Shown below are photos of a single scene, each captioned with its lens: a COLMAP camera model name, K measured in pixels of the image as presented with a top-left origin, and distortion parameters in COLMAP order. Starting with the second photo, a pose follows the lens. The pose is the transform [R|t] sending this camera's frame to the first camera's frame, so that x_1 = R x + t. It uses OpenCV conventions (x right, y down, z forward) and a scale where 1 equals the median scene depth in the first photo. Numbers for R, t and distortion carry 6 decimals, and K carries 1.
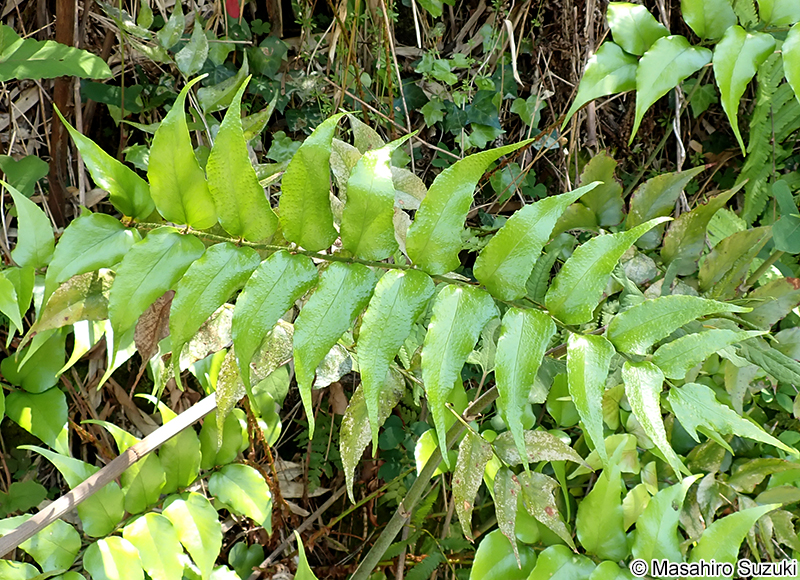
lens RADIAL K [[908.1, 0, 400.0], [0, 908.1, 290.0], [0, 0, 1]] dist [0.013579, 0.001213]
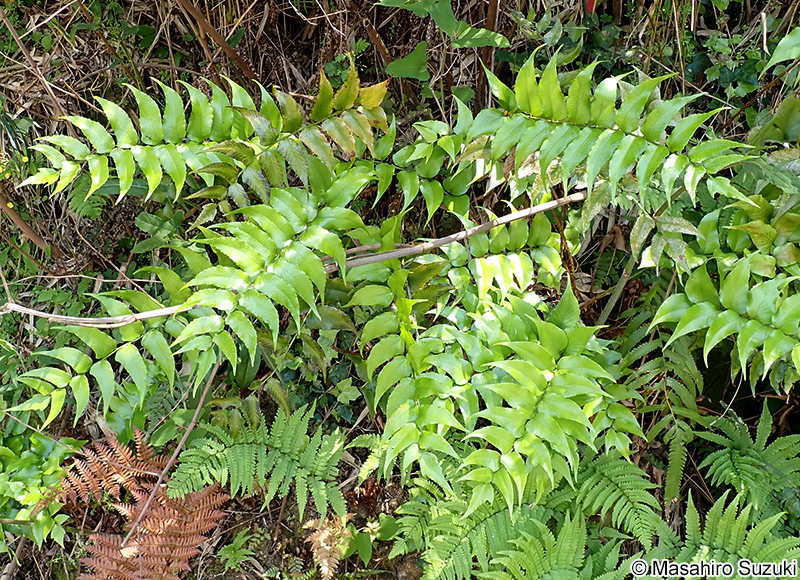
lens RADIAL K [[908.1, 0, 400.0], [0, 908.1, 290.0], [0, 0, 1]] dist [0.013579, 0.001213]
pose [[0.898816, 0.122011, -0.421003, 0.395749], [-0.112975, 0.992512, 0.046446, 0.245175], [0.423518, 0.005816, 0.905869, -0.963667]]
